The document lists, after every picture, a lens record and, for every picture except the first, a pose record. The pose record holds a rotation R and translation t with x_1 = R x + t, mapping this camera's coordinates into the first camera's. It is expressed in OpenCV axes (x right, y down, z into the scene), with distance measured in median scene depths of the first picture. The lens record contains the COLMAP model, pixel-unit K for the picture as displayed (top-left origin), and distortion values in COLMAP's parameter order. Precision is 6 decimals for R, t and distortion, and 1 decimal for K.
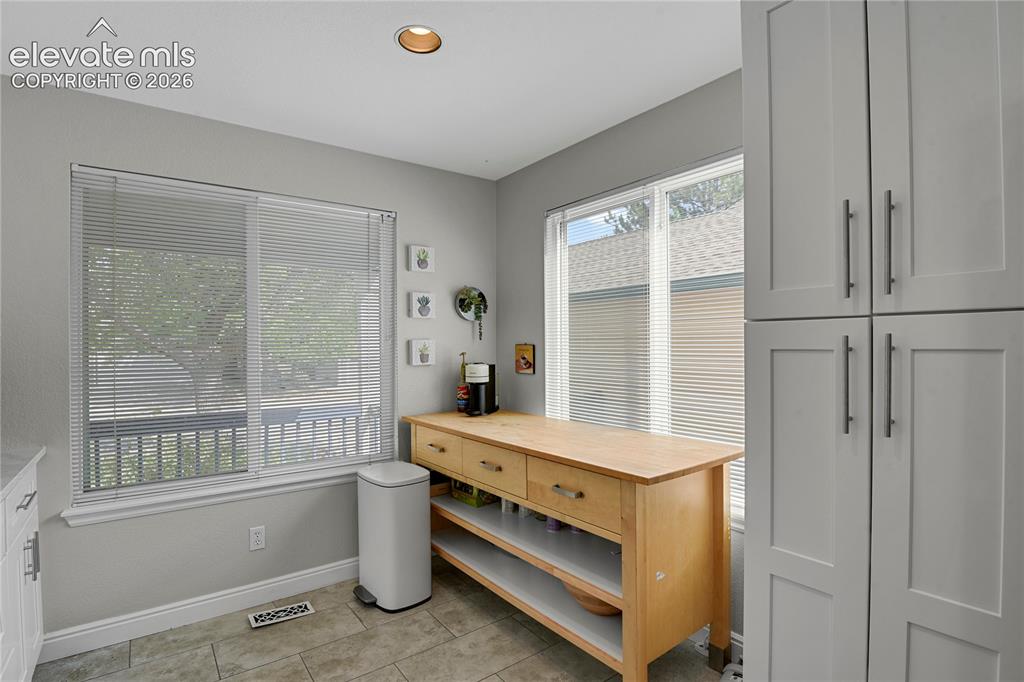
lens RADIAL K [[501.3, 0, 510.8], [0, 501.3, 342.7], [0, 0, 1]] dist [-0.025549, -0.001932]
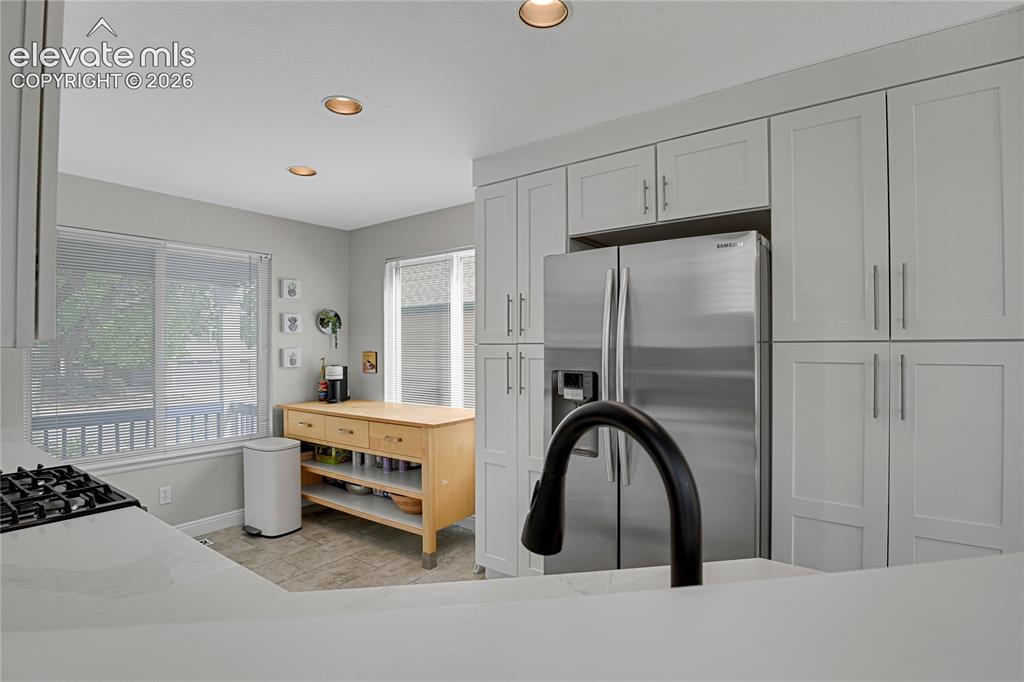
lens RADIAL K [[501.3, 0, 514.6], [0, 501.3, 342.5], [0, 0, 1]] dist [-0.025549, -0.001932]
pose [[0.955623, 0.003551, 0.294572, 0.003569], [-0.002542, 0.999990, -0.003809, -0.020851], [-0.294582, 0.002891, 0.955622, -0.525781]]
